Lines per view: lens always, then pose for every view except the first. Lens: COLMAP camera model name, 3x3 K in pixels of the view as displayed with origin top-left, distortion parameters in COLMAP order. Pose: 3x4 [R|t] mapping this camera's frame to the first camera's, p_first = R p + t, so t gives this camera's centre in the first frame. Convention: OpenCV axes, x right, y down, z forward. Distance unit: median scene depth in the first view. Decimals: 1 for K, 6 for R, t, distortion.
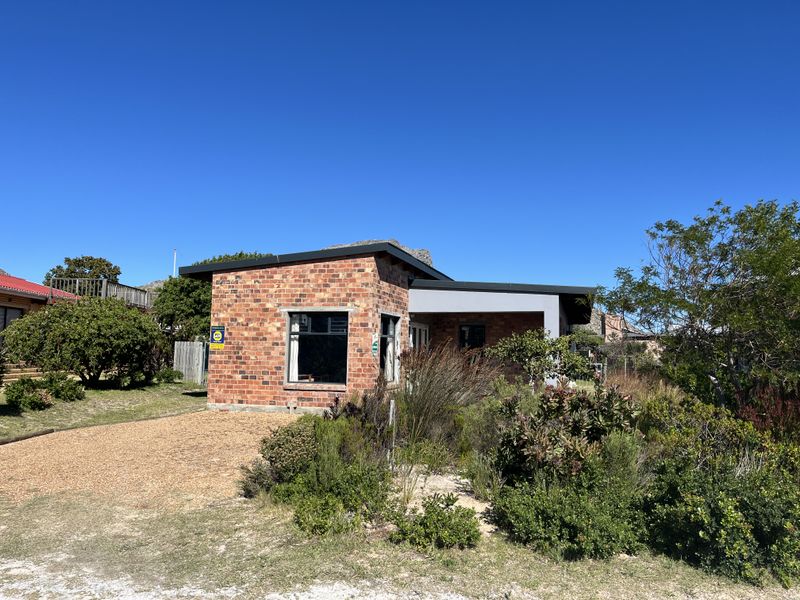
lens RADIAL K [[602.6, 0, 402.3], [0, 602.6, 301.0], [0, 0, 1]] dist [0.056033, -0.061008]
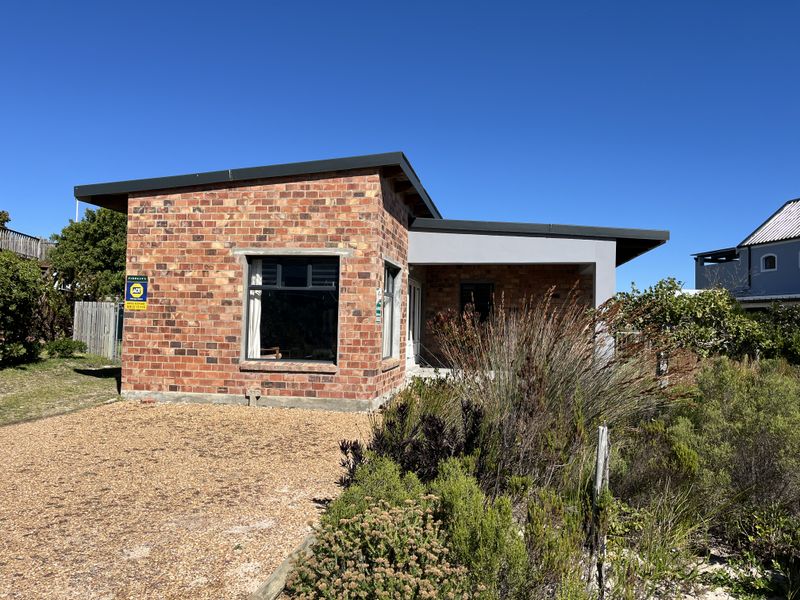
lens RADIAL K [[602.6, 0, 394.1], [0, 602.6, 299.8], [0, 0, 1]] dist [0.056033, -0.061008]
pose [[0.993857, 0.009143, 0.110294, -0.098341], [-0.014696, 0.998659, 0.049634, 0.031274], [-0.109693, -0.050950, 0.992659, 0.308838]]
